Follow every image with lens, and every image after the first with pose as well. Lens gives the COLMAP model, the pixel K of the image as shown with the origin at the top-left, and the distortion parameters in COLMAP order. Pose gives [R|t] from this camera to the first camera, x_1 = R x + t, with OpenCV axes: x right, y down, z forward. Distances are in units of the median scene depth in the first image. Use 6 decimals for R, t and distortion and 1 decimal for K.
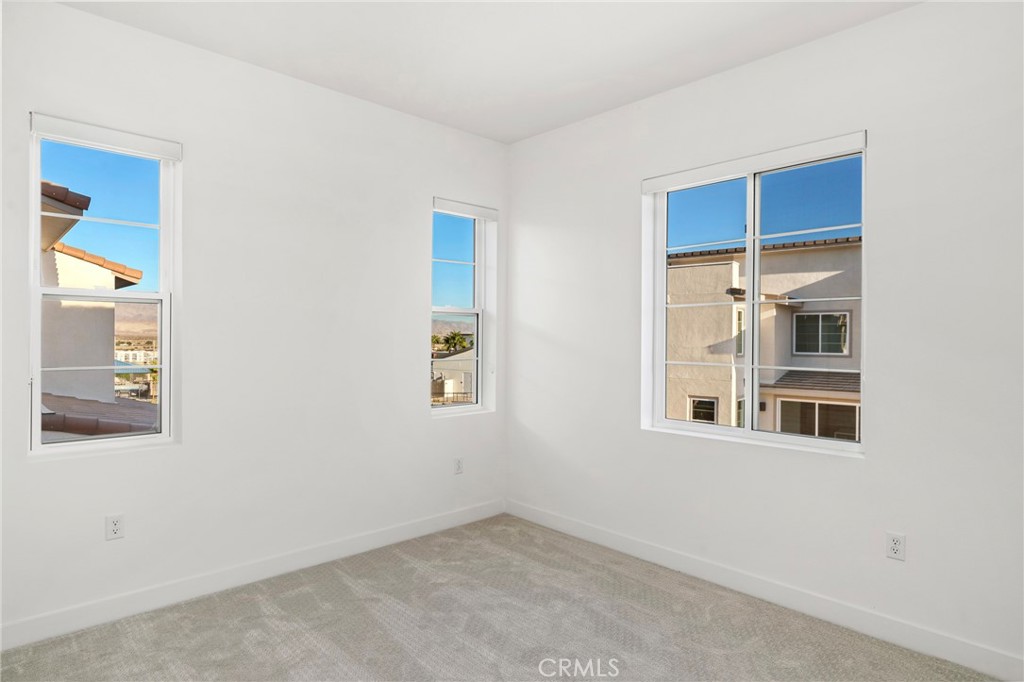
lens RADIAL K [[584.5, 0, 512.0], [0, 584.5, 341.0], [0, 0, 1]] dist [-0.000486, -0.000903]
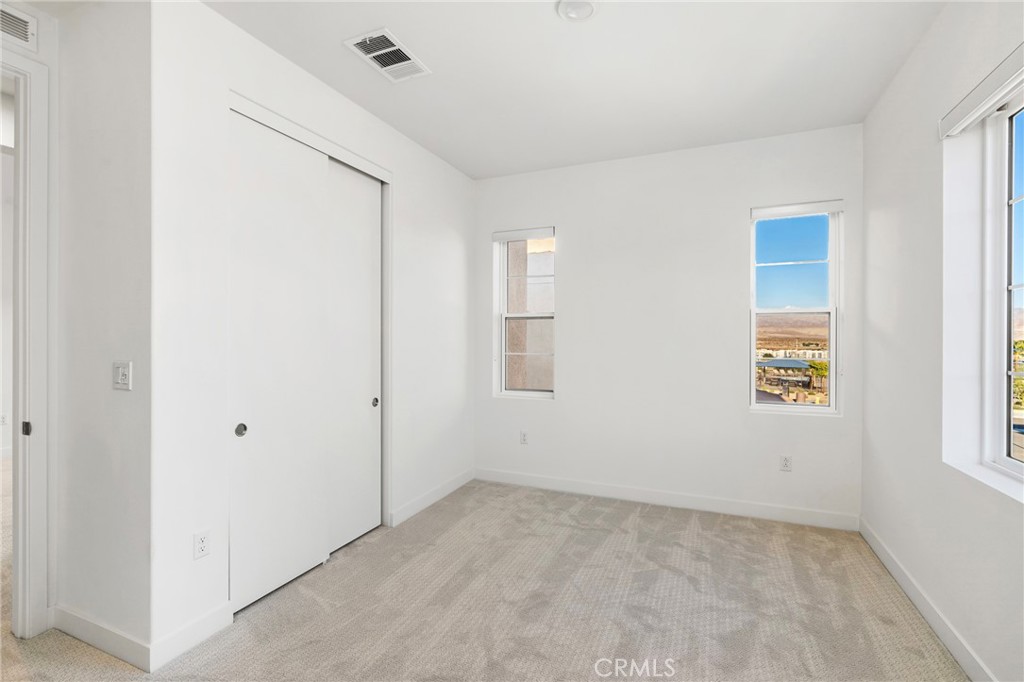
lens RADIAL K [[462.6, 0, 512.0], [0, 462.6, 341.0], [0, 0, 1]] dist [0.000138, -0.000147]
pose [[0.391264, -0.001612, -0.920277, 0.587760], [-0.001798, 0.999995, -0.002517, 0.002280], [0.920277, 0.002640, 0.391259, 0.300953]]
